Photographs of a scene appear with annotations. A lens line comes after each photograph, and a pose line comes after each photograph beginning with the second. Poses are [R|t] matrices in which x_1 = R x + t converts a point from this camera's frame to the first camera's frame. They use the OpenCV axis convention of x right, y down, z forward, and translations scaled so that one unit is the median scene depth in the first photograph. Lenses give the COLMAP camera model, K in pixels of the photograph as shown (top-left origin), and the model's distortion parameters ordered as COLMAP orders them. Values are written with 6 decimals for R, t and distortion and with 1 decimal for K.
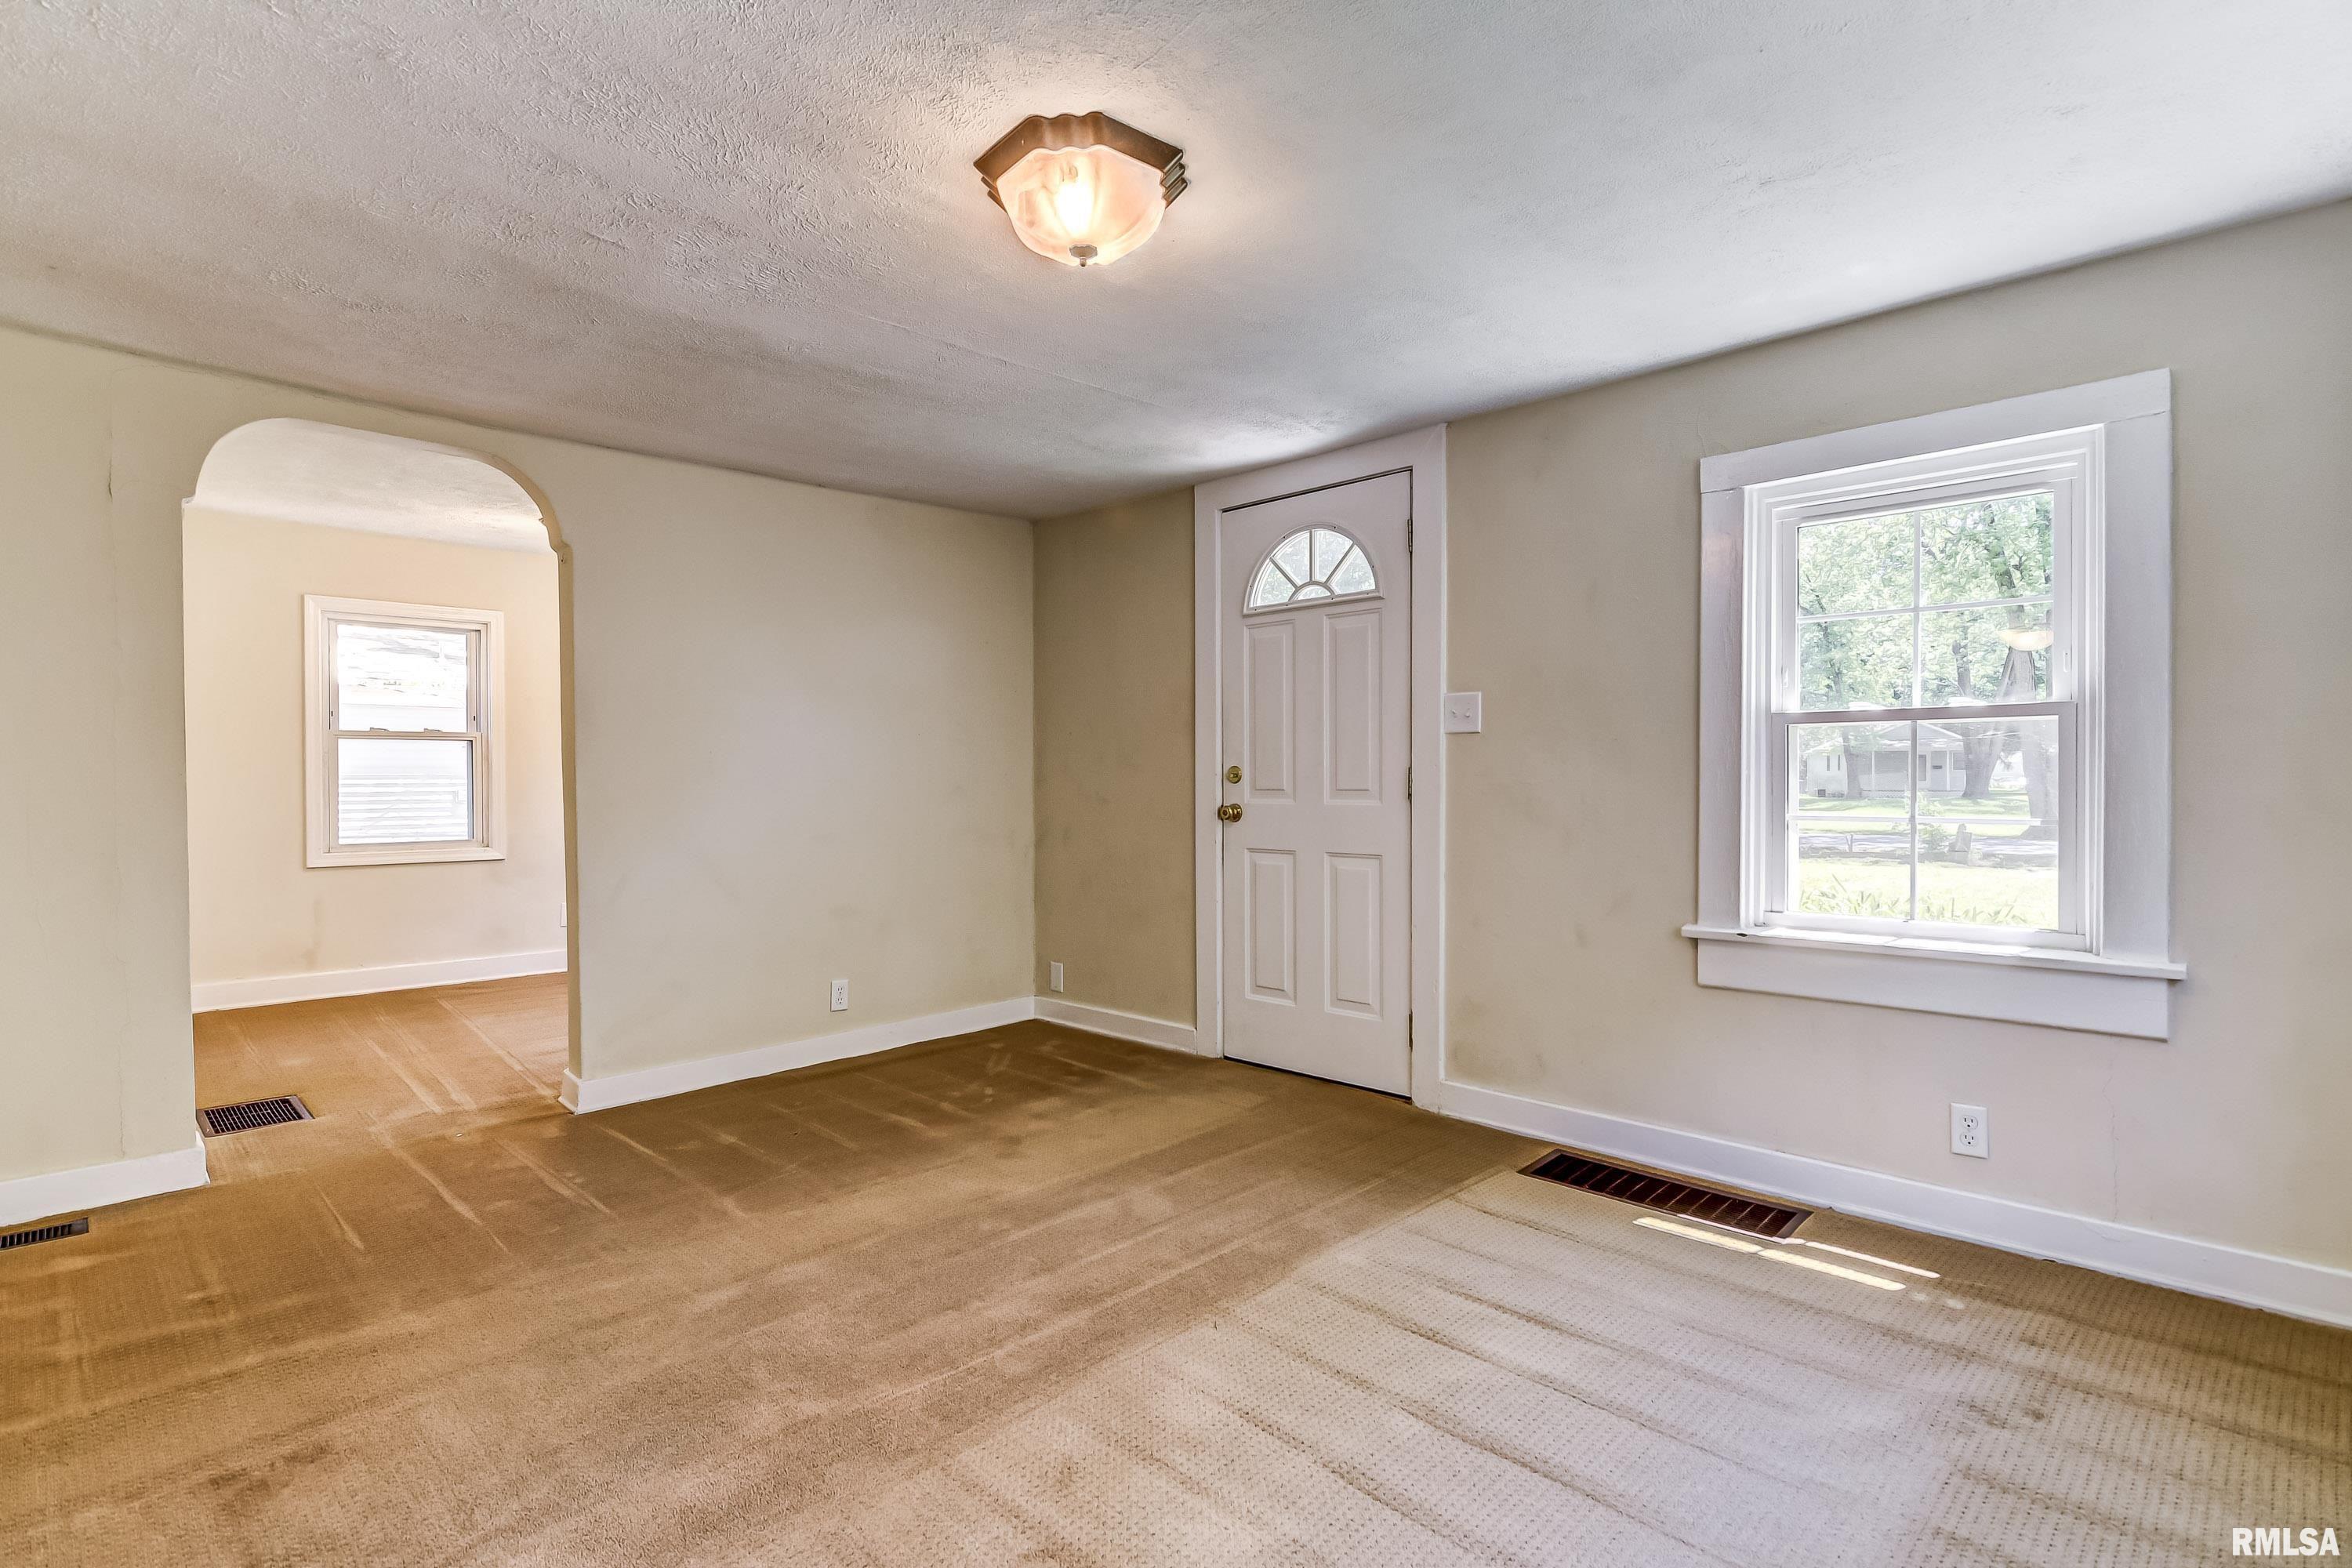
lens RADIAL K [[1129.0, 0, 1160.8], [0, 1129.0, 773.0], [0, 0, 1]] dist [0.004604, -0.004038]
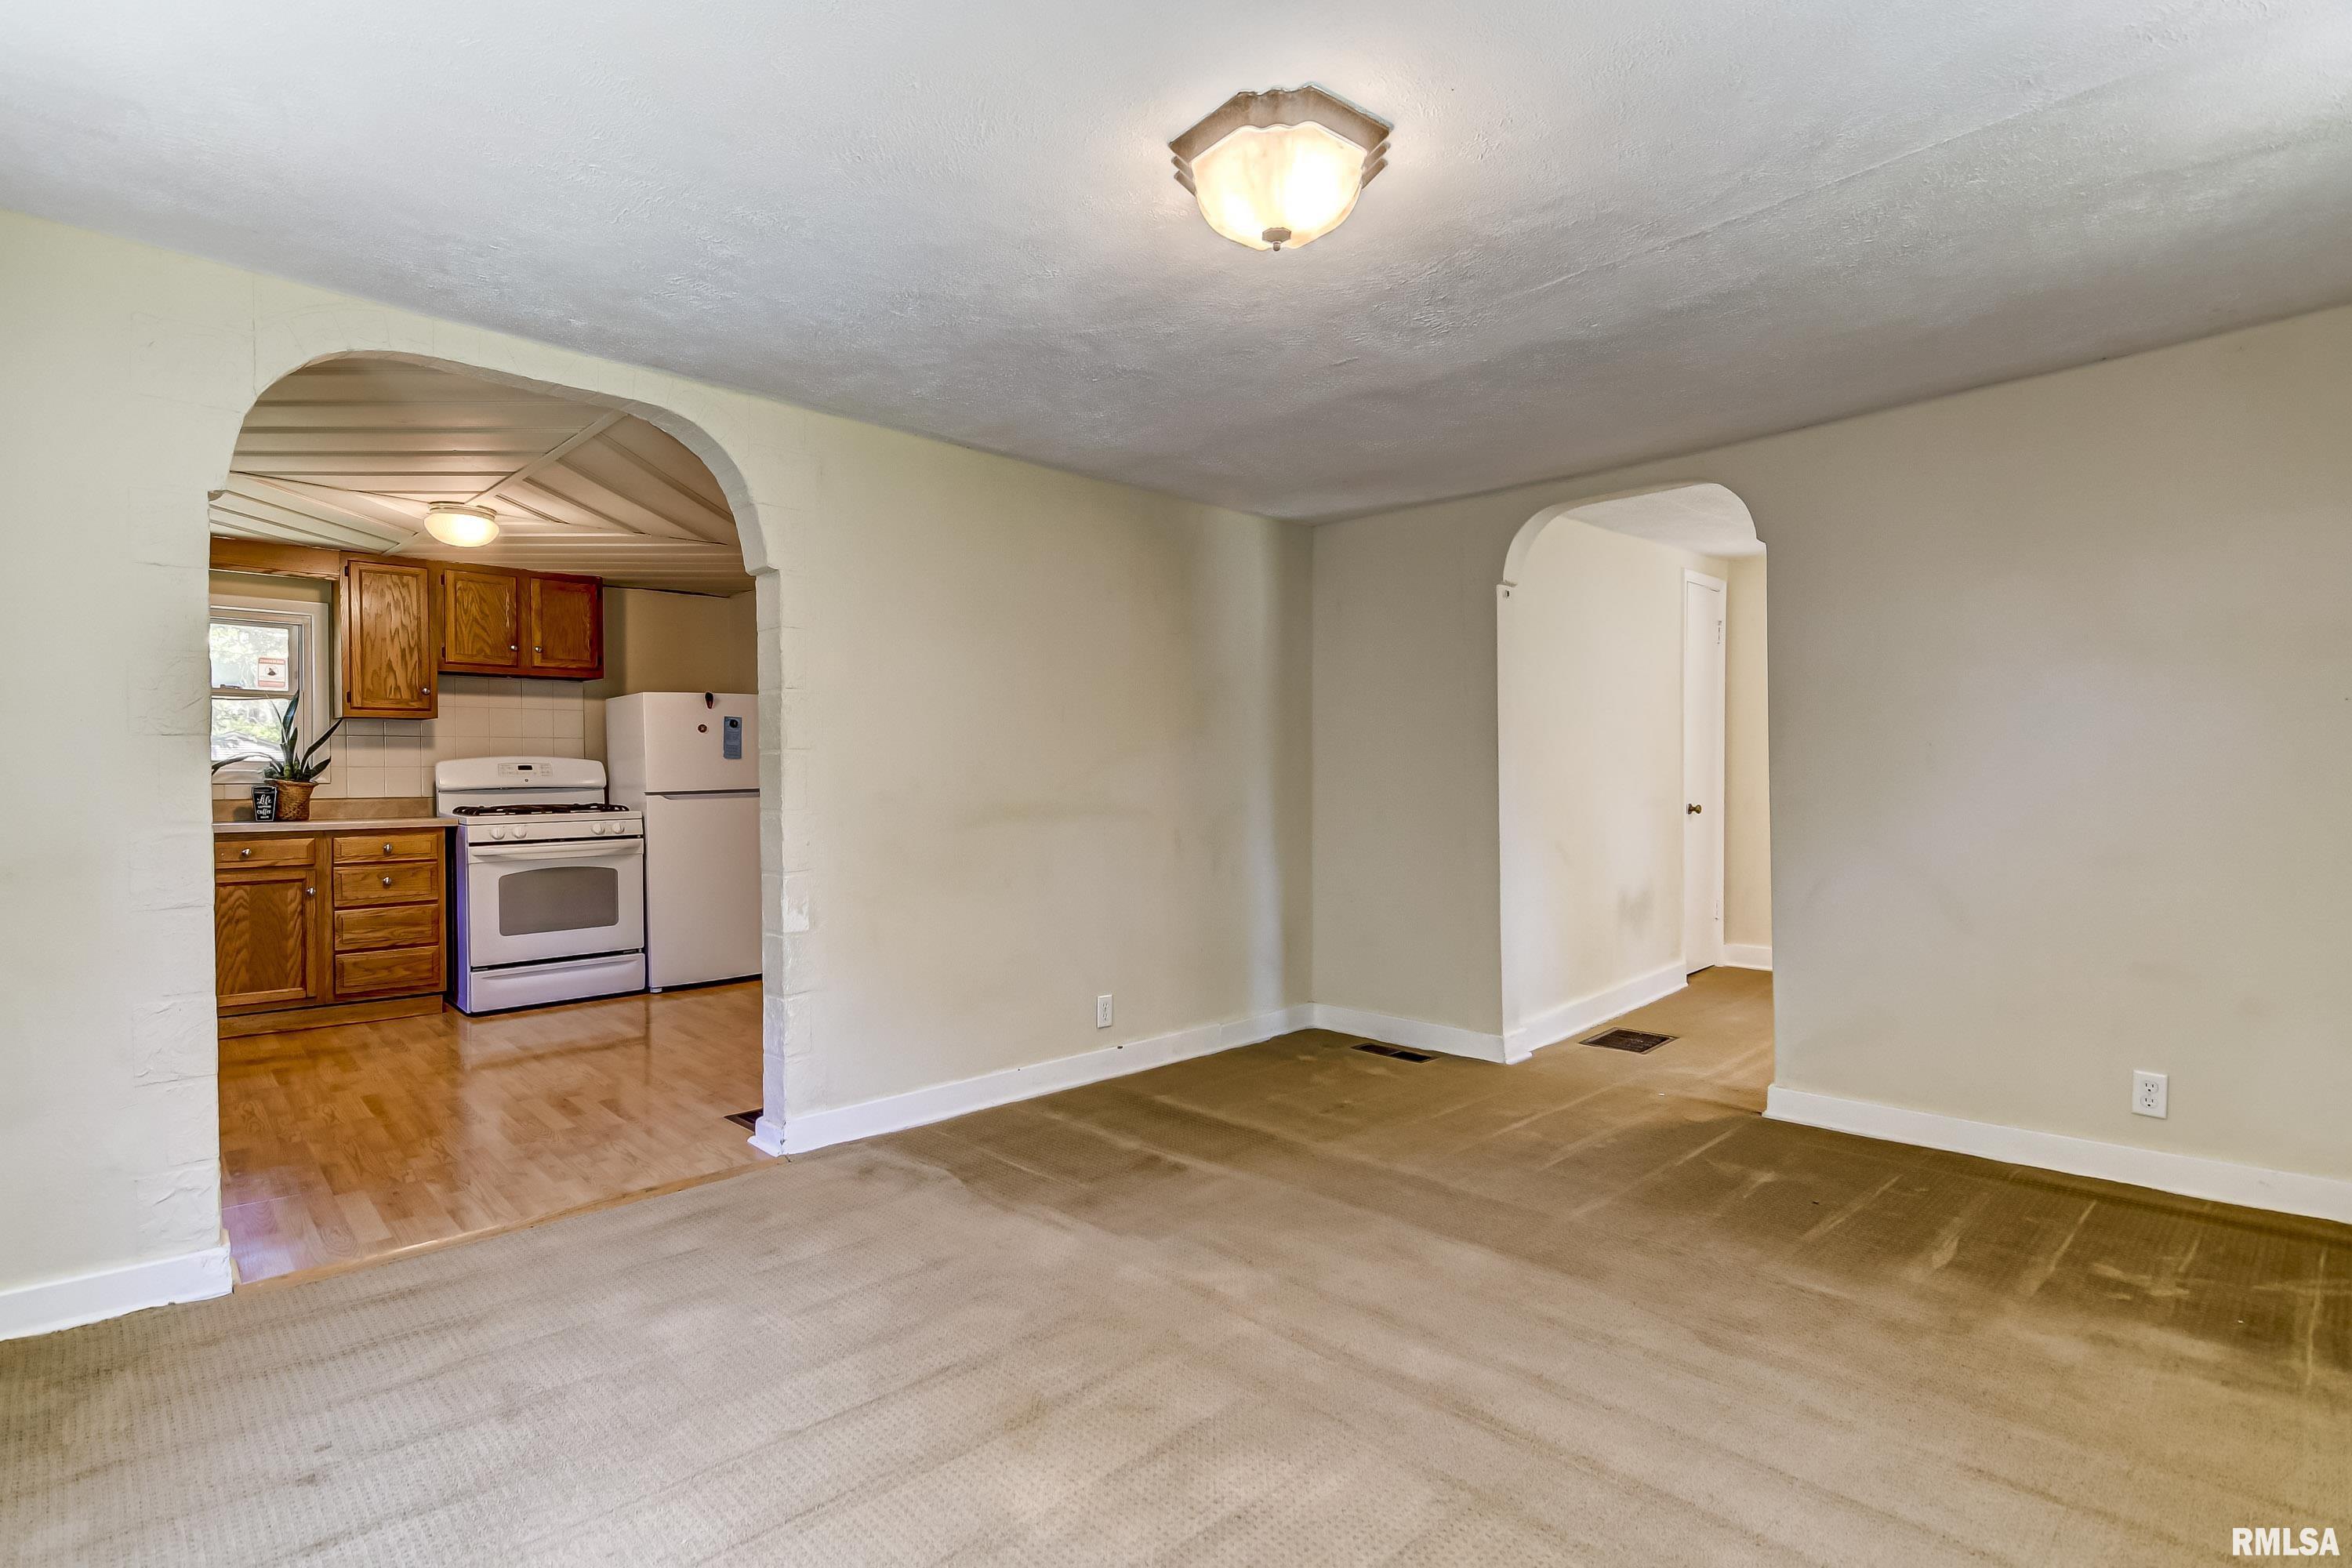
lens RADIAL K [[1129.0, 0, 1163.4], [0, 1129.0, 786.1], [0, 0, 1]] dist [0.004604, -0.004038]
pose [[-0.024800, 0.006584, -0.999671, 0.505224], [0.011607, 0.999913, 0.006298, -0.000373], [0.999625, -0.011447, -0.024874, 0.520455]]
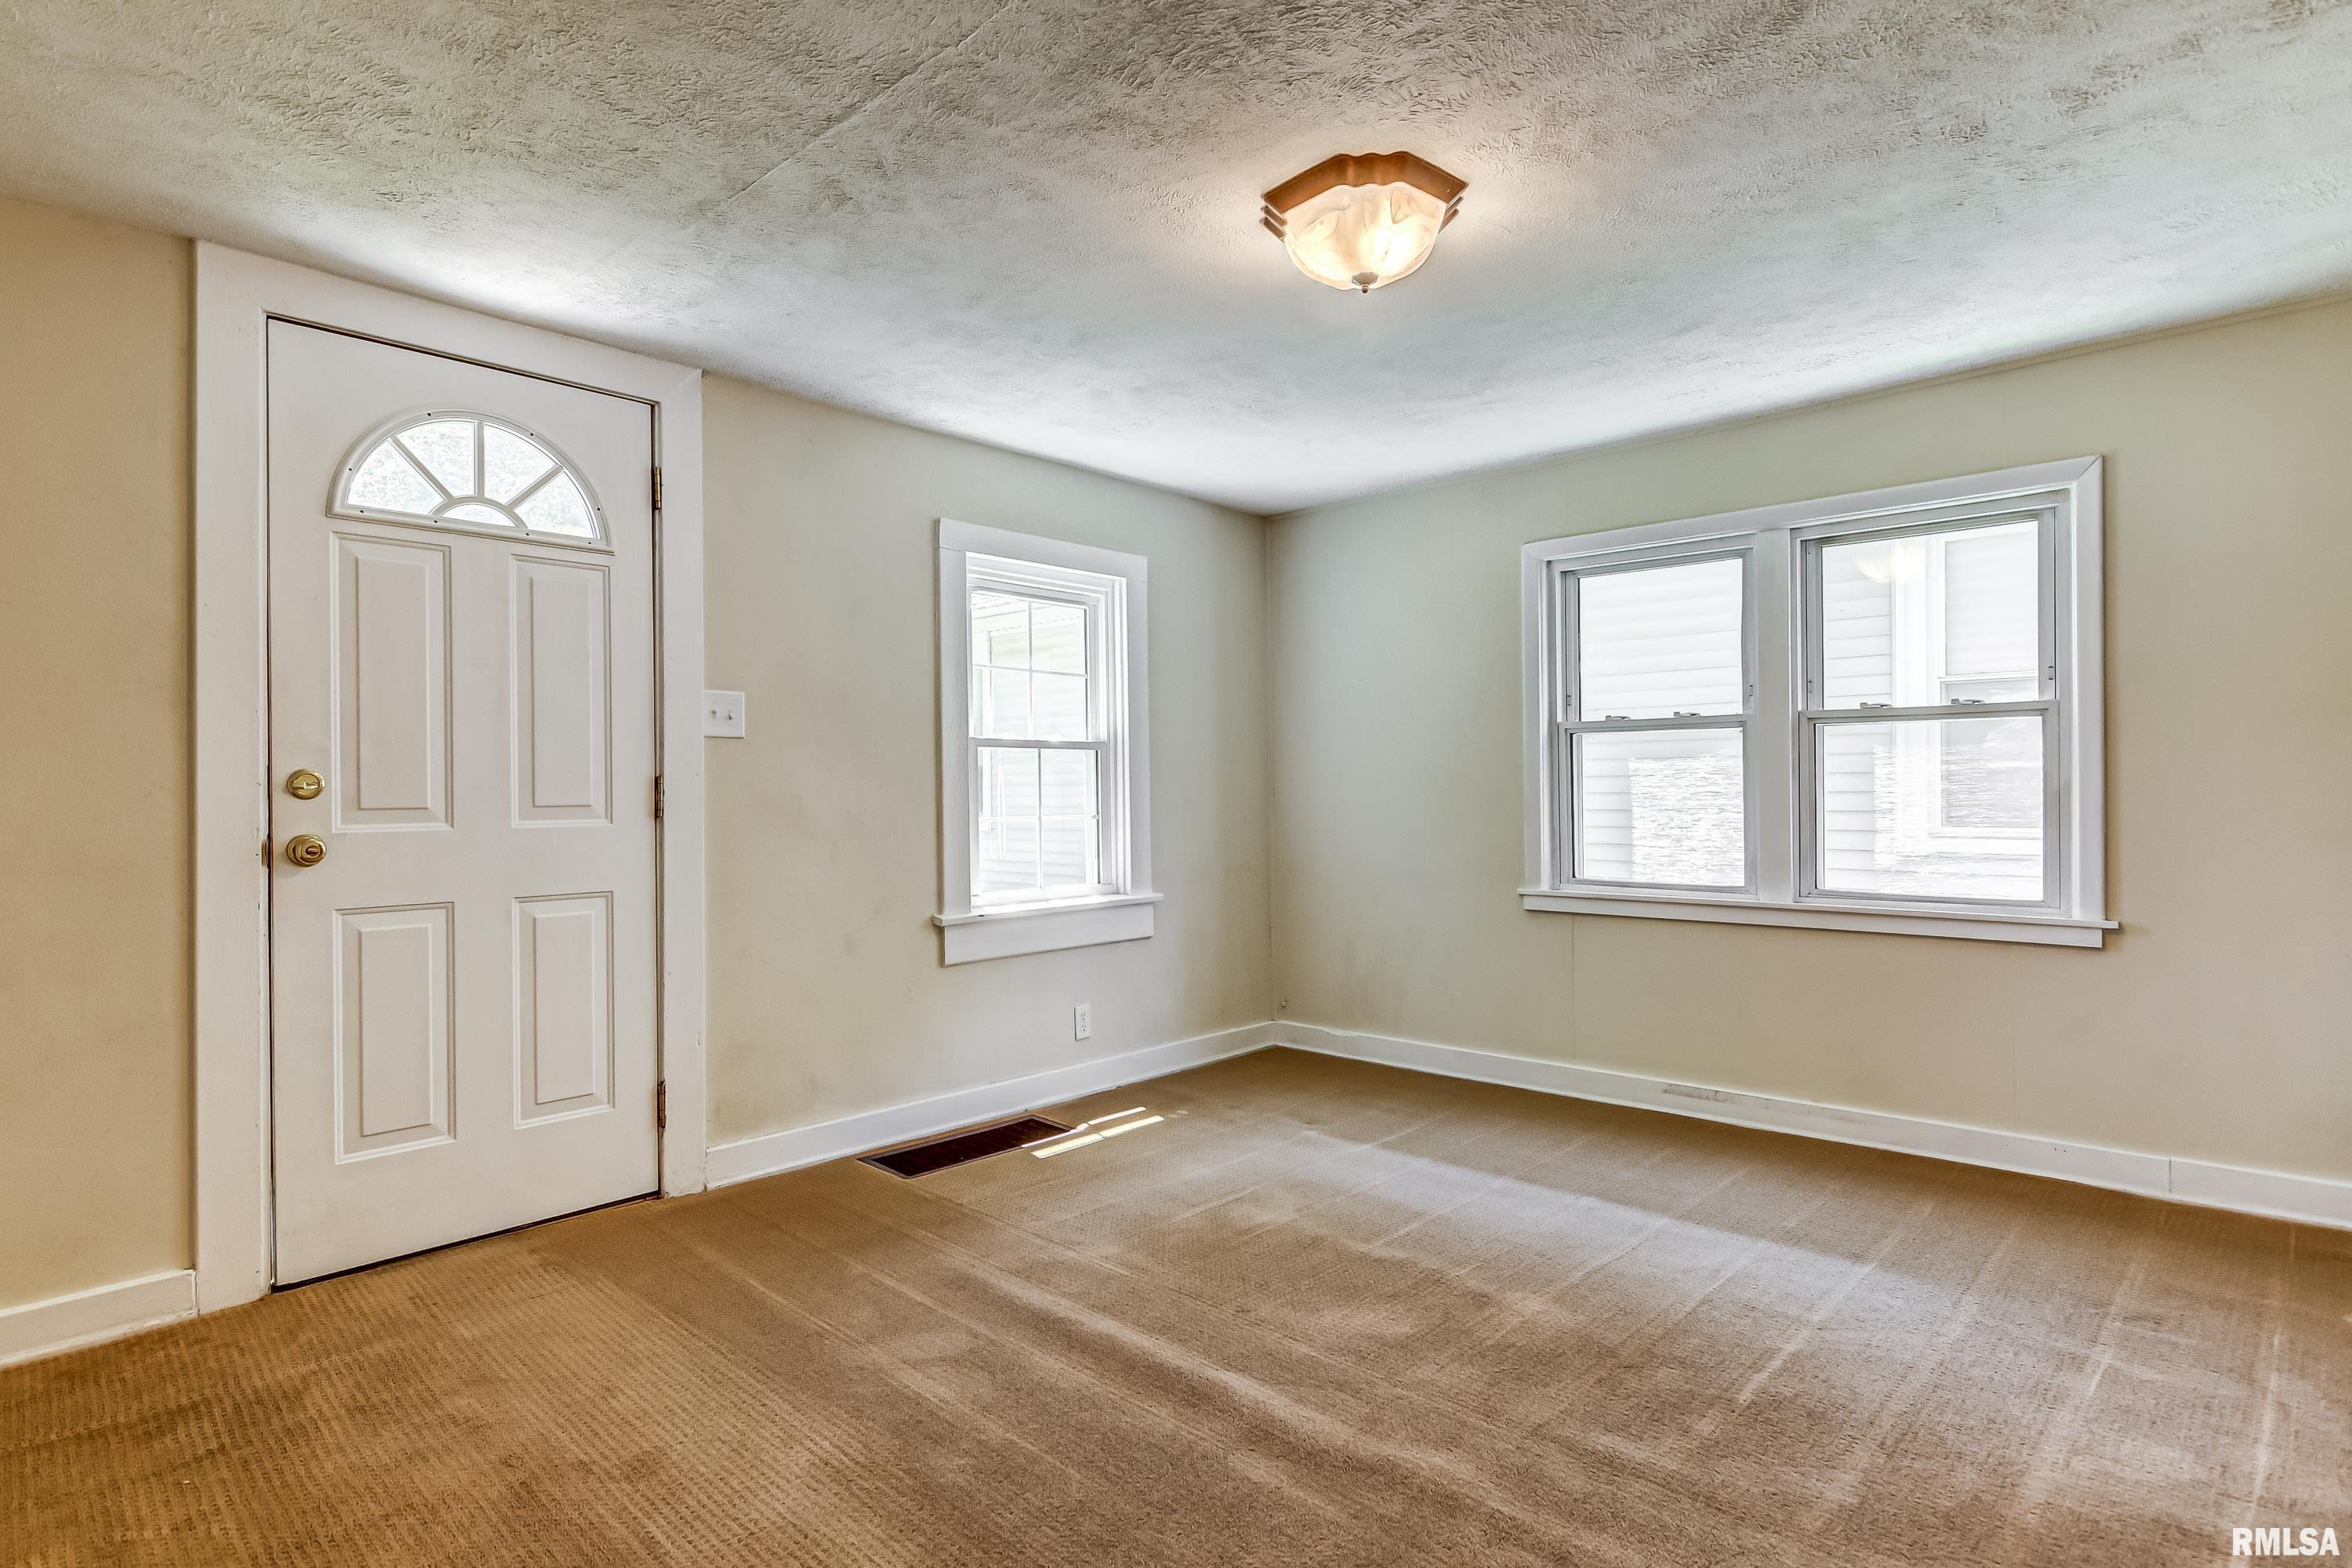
lens RADIAL K [[1206.0, 0, 1164.6], [0, 1206.0, 783.7], [0, 0, 1]] dist [0.011699, -0.005281]
pose [[-0.019716, 0.008381, 0.999770, -0.659437], [0.001826, 0.999963, -0.008347, 0.008032], [-0.999804, 0.001661, -0.019730, 0.676426]]
